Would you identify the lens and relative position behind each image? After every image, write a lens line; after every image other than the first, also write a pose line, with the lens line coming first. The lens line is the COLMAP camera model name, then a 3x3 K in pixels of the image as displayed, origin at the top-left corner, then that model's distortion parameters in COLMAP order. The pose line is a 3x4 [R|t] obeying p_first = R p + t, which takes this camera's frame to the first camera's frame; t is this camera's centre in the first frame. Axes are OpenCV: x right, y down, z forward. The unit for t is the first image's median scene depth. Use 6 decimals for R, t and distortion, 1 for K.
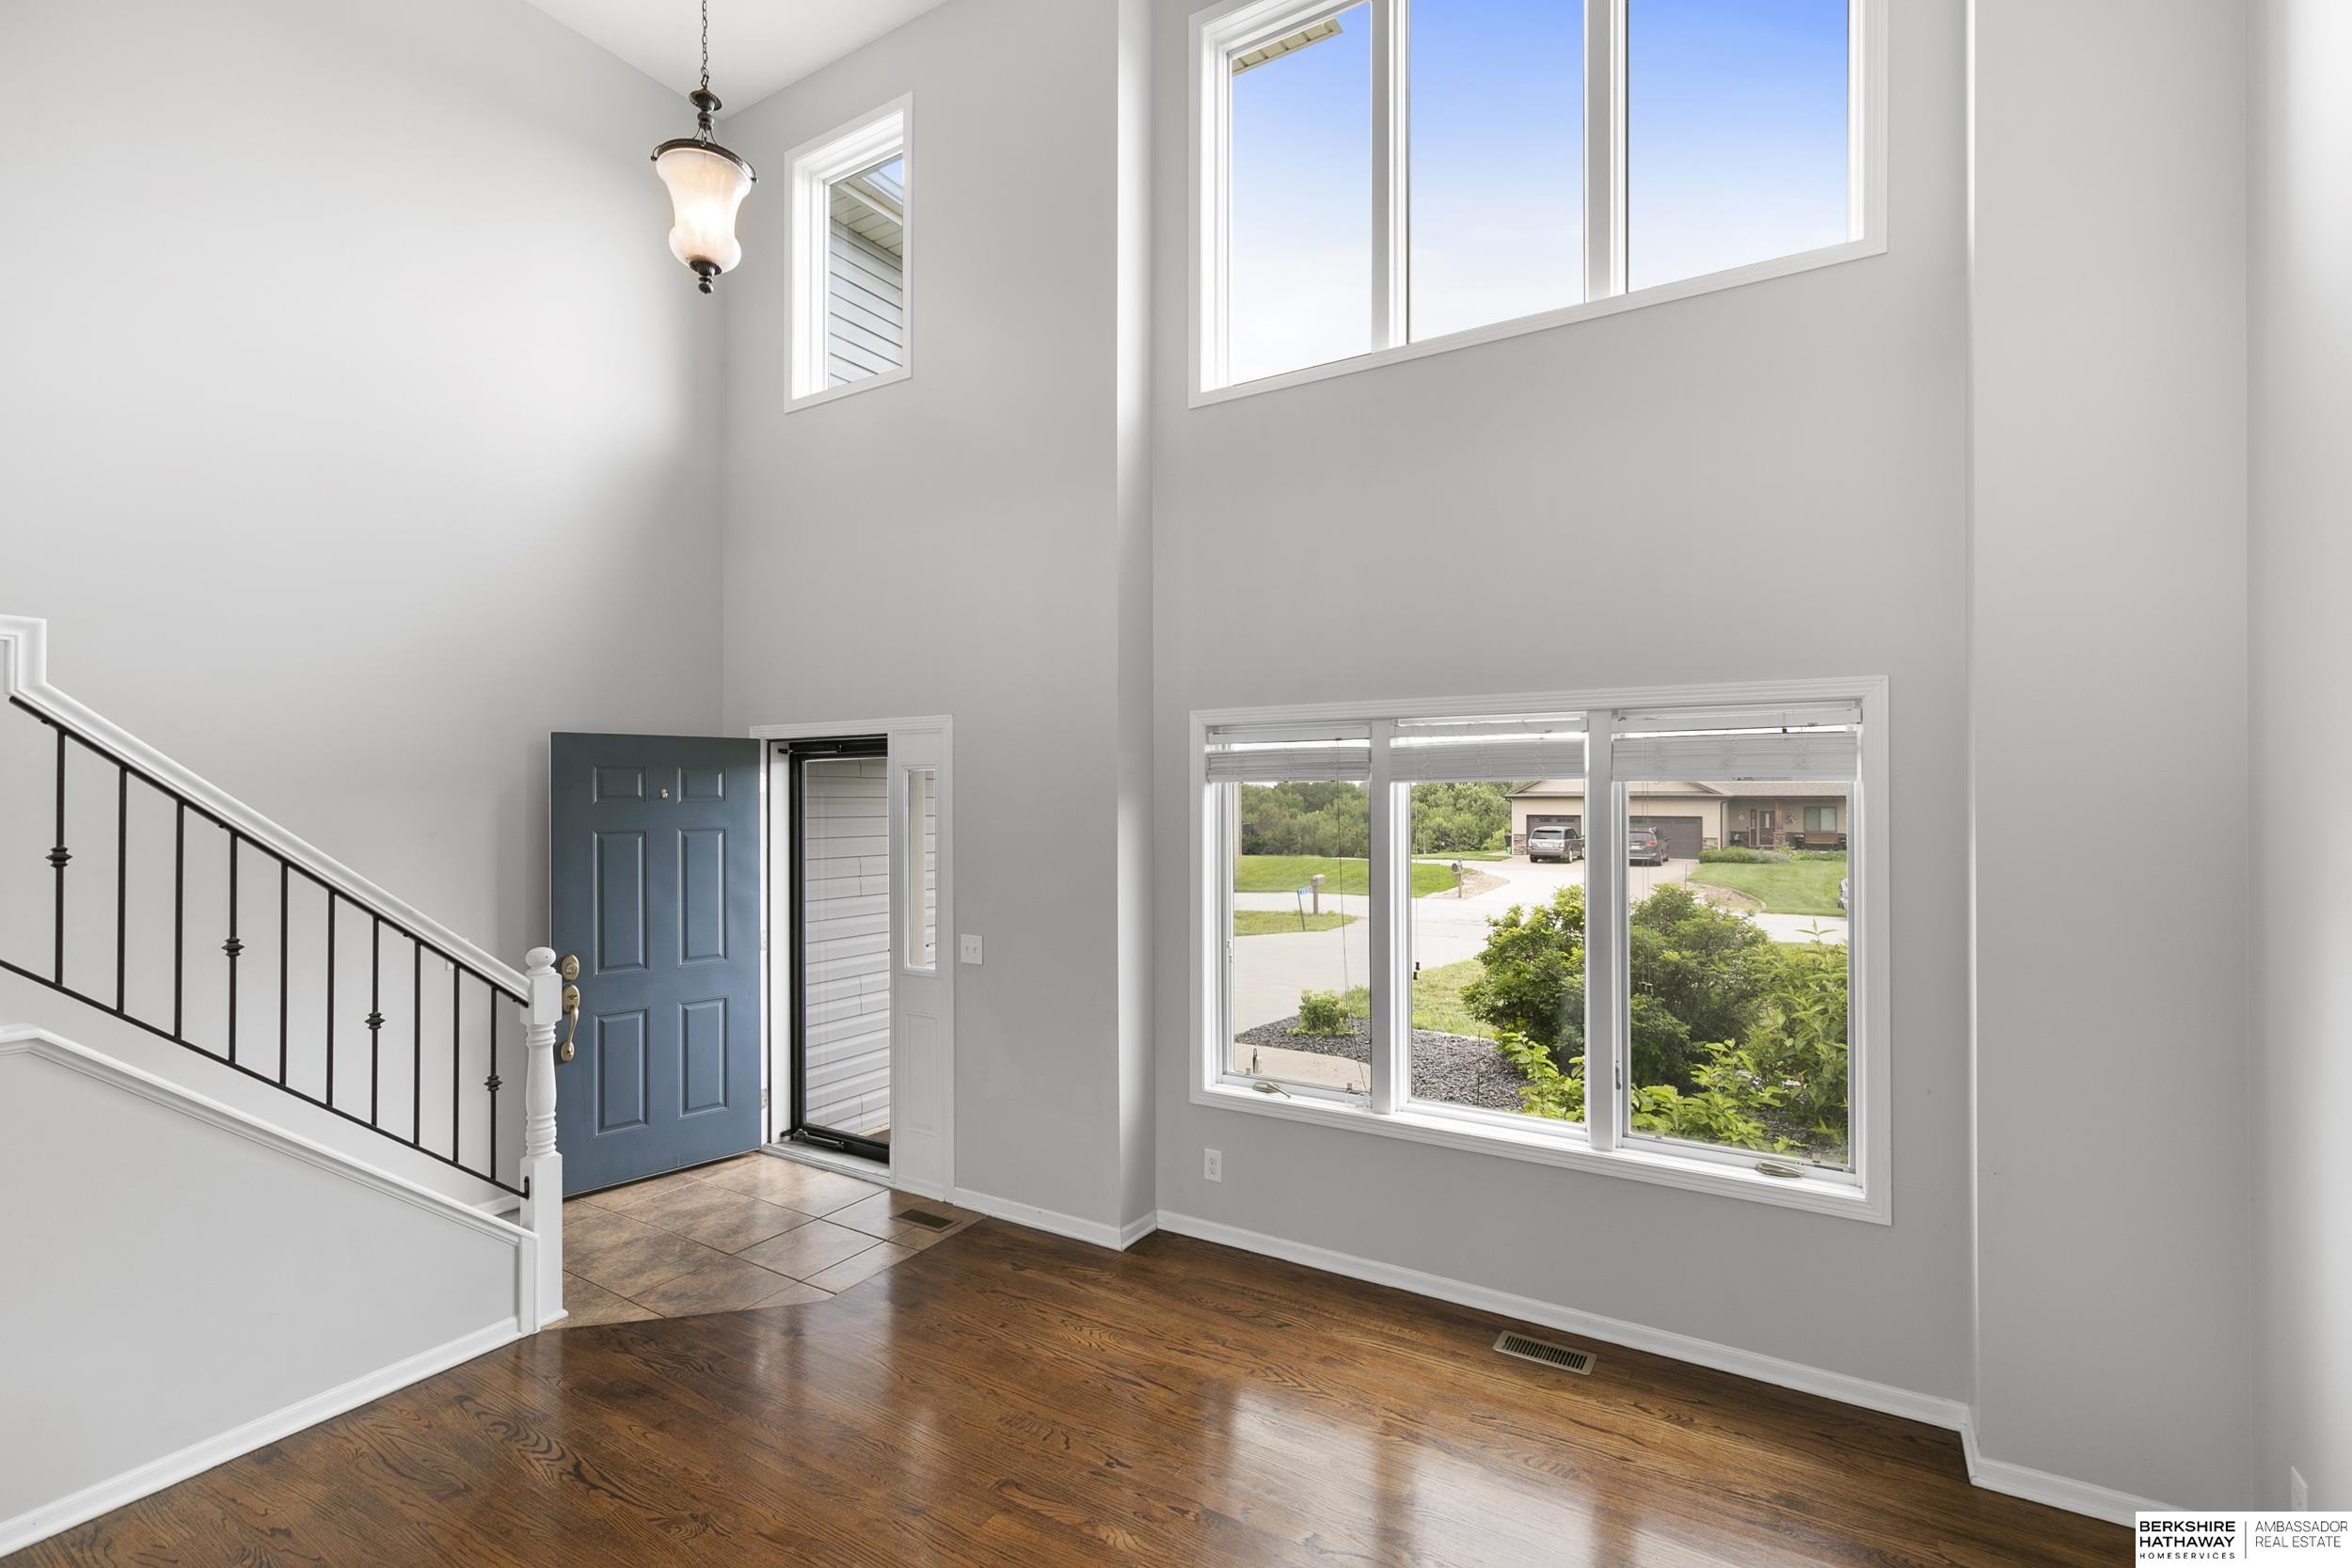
lens RADIAL K [[1052.4, 0, 1189.7], [0, 1052.4, 782.7], [0, 0, 1]] dist [0.009658, -0.000140]
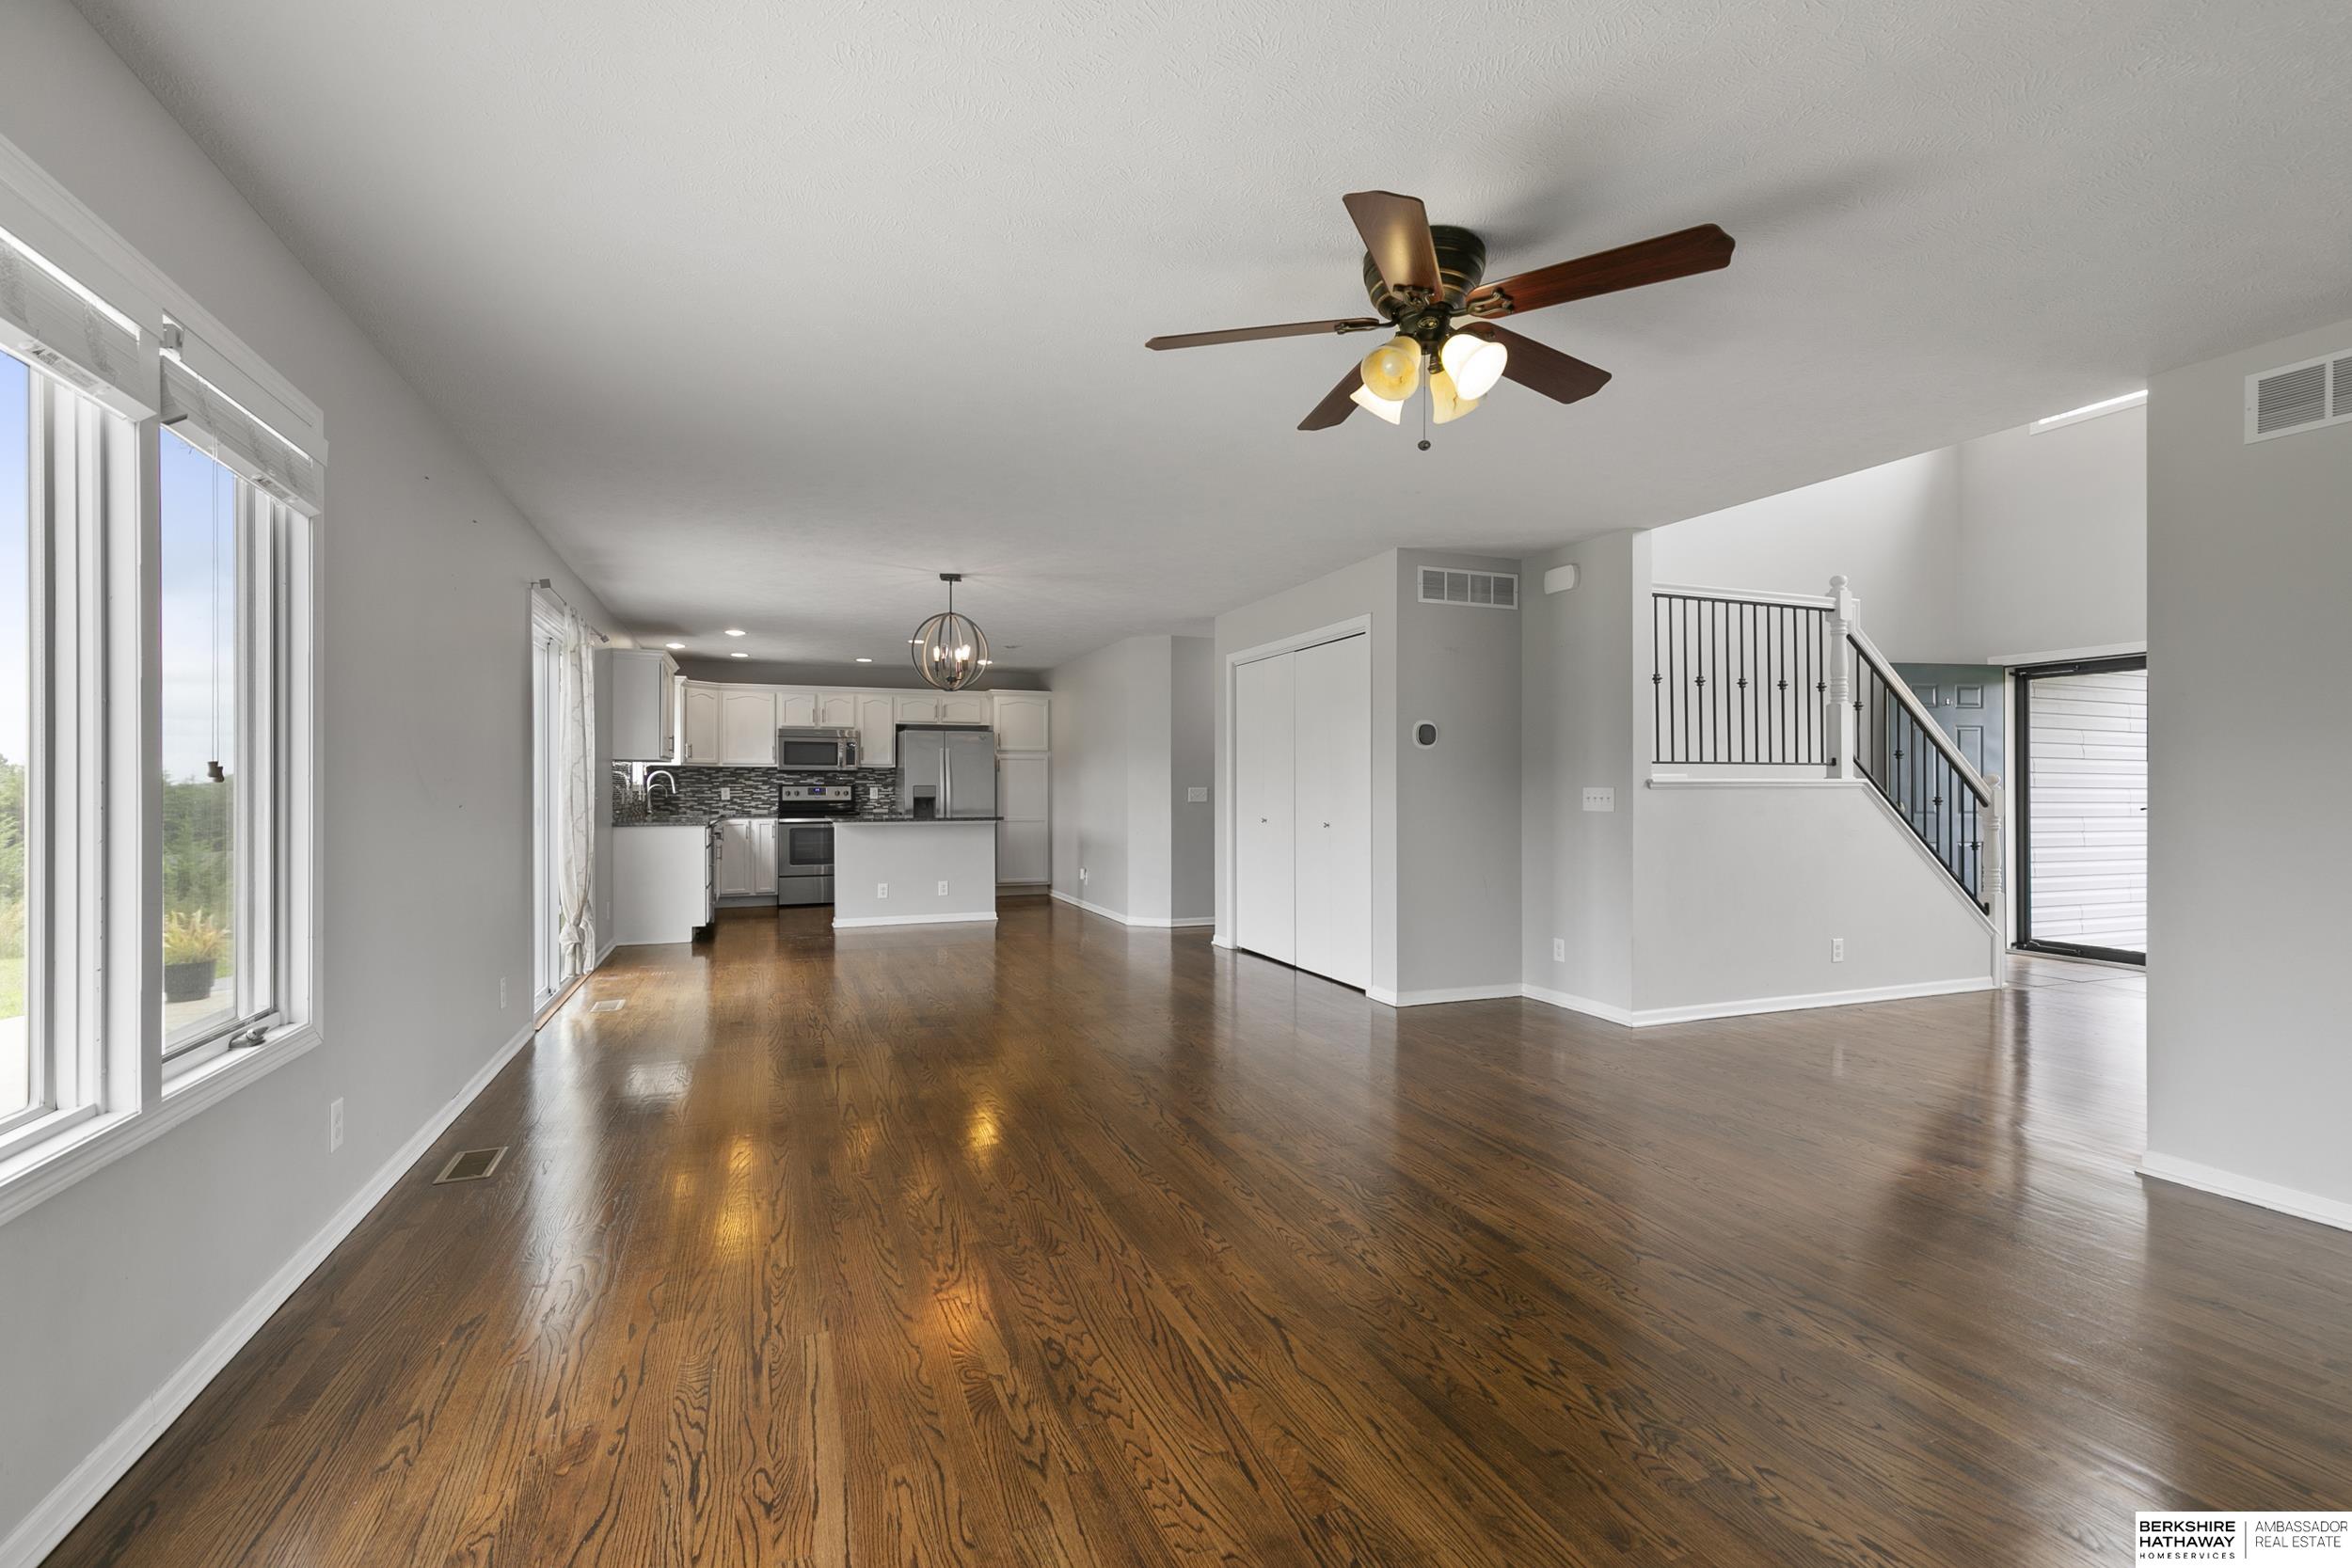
lens RADIAL K [[1052.4, 0, 1189.7], [0, 1052.4, 782.7], [0, 0, 1]] dist [0.009658, -0.000140]
pose [[0.798100, 0.001062, -0.602524, -0.525332], [0.003023, 0.999979, 0.005767, 0.134522], [0.602517, -0.006425, 0.798080, -1.011824]]
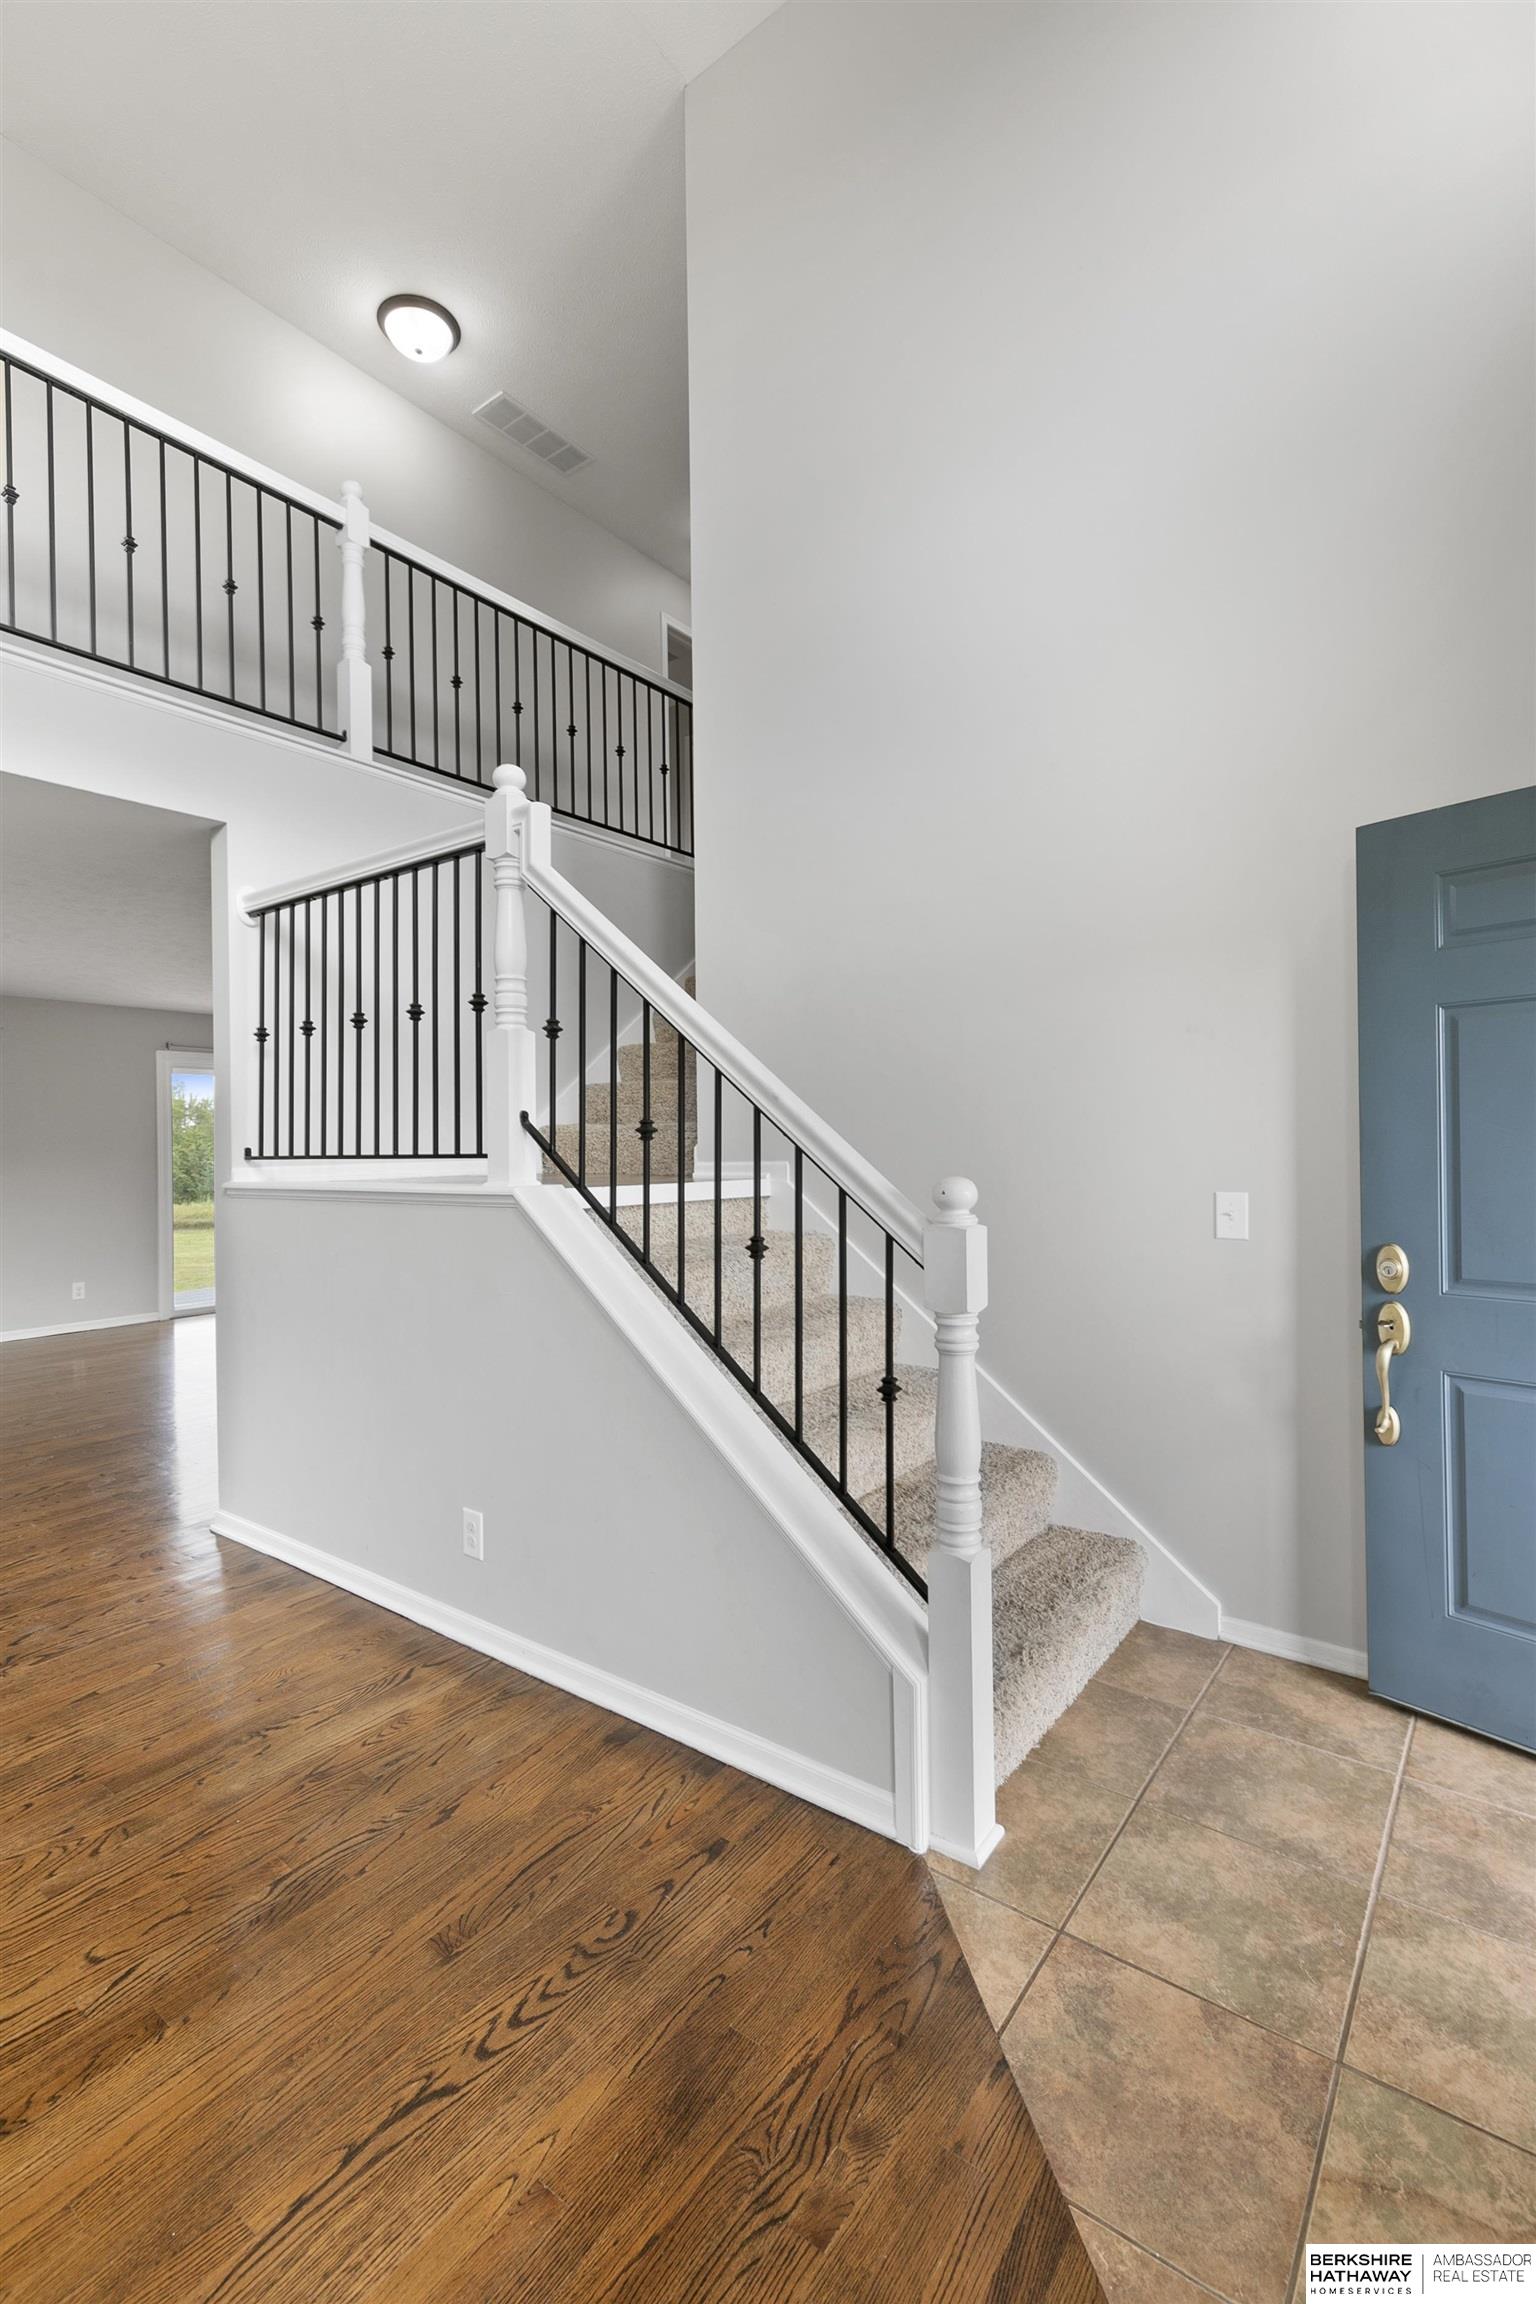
lens RADIAL K [[1018.8, 0, 764.2], [0, 1018.8, 1141.8], [0, 0, 1]] dist [-0.001720, 0.000006]
pose [[-0.098350, 0.004814, -0.995140, -0.058665], [0.023890, 0.999712, 0.002475, 0.113570], [0.994865, -0.023530, -0.098437, 0.812497]]
